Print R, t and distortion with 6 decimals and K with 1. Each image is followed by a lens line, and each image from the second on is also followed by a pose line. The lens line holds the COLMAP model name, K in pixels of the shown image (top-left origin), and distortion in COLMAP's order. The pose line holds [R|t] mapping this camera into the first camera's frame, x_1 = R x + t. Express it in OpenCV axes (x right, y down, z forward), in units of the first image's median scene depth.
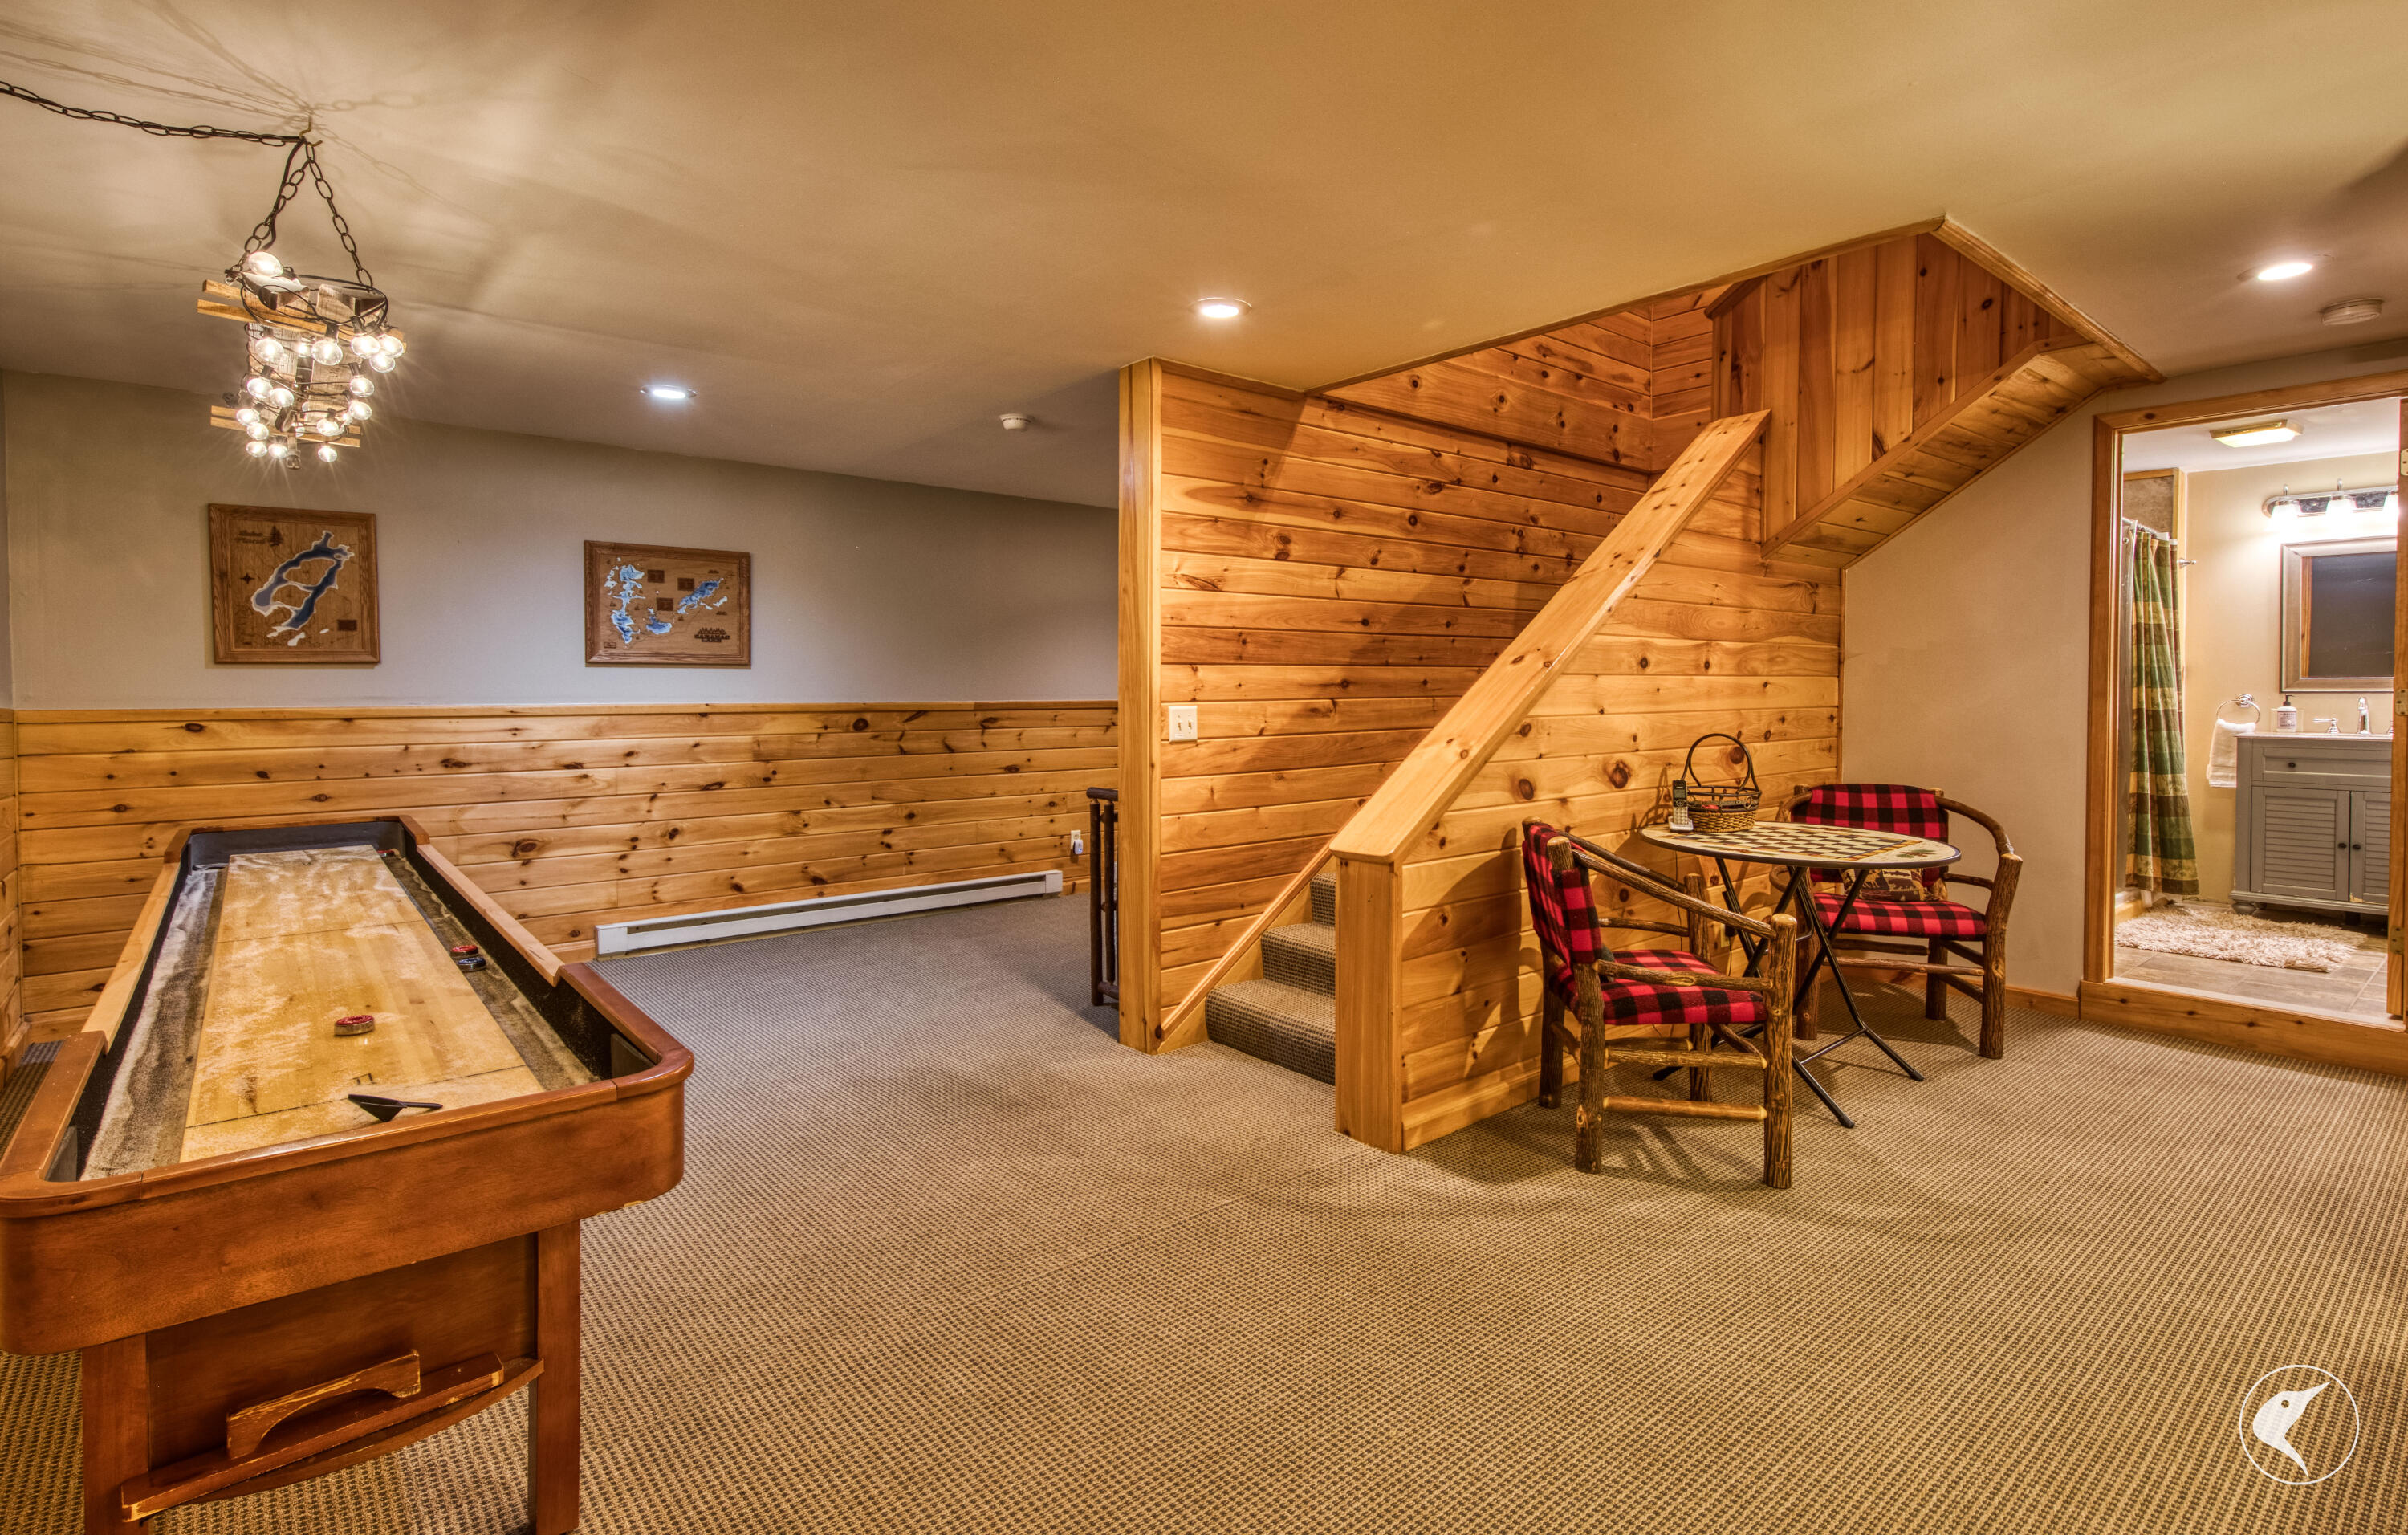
lens RADIAL K [[1150.7, 0, 1213.8], [0, 1150.7, 770.9], [0, 0, 1]] dist [0.001613, -0.002657]
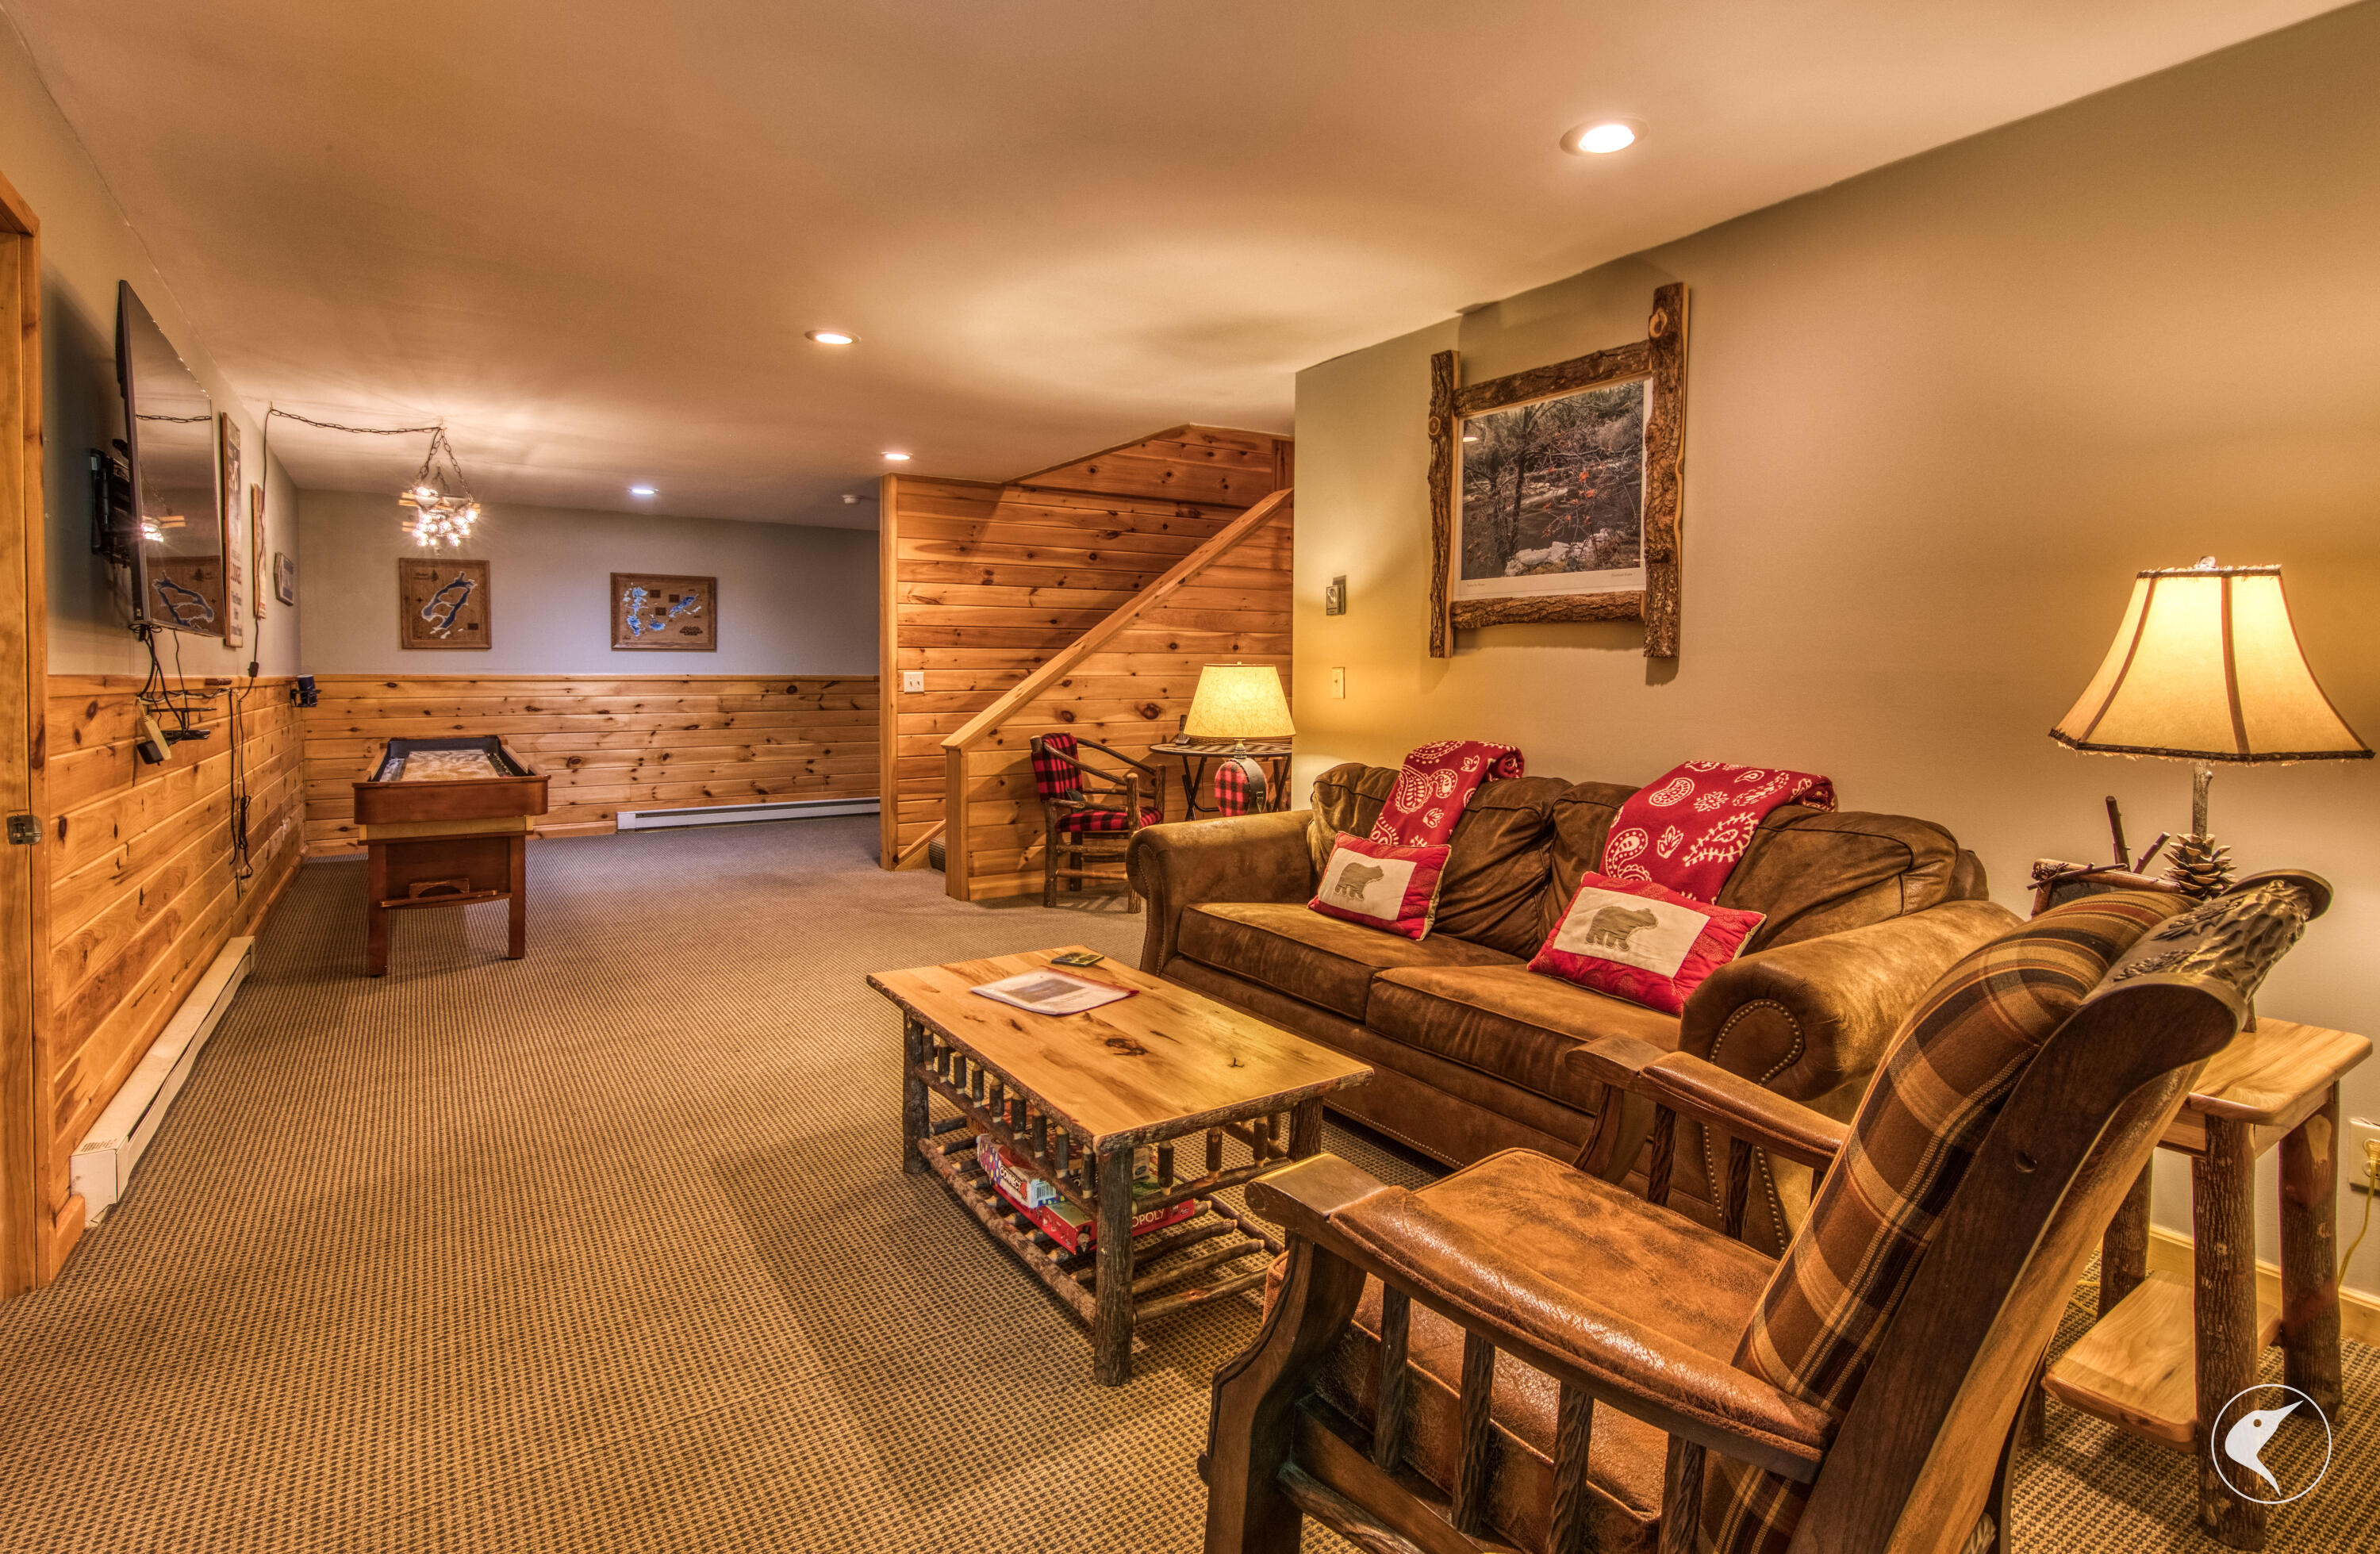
lens RADIAL K [[1167.4, 0, 1181.9], [0, 1167.4, 774.7], [0, 0, 1]] dist [-0.003138, 0.000372]
pose [[0.992493, 0.011210, -0.121785, 0.523931], [-0.009930, 0.999889, 0.011111, 0.066529], [0.121896, -0.009819, 0.992494, -0.614617]]
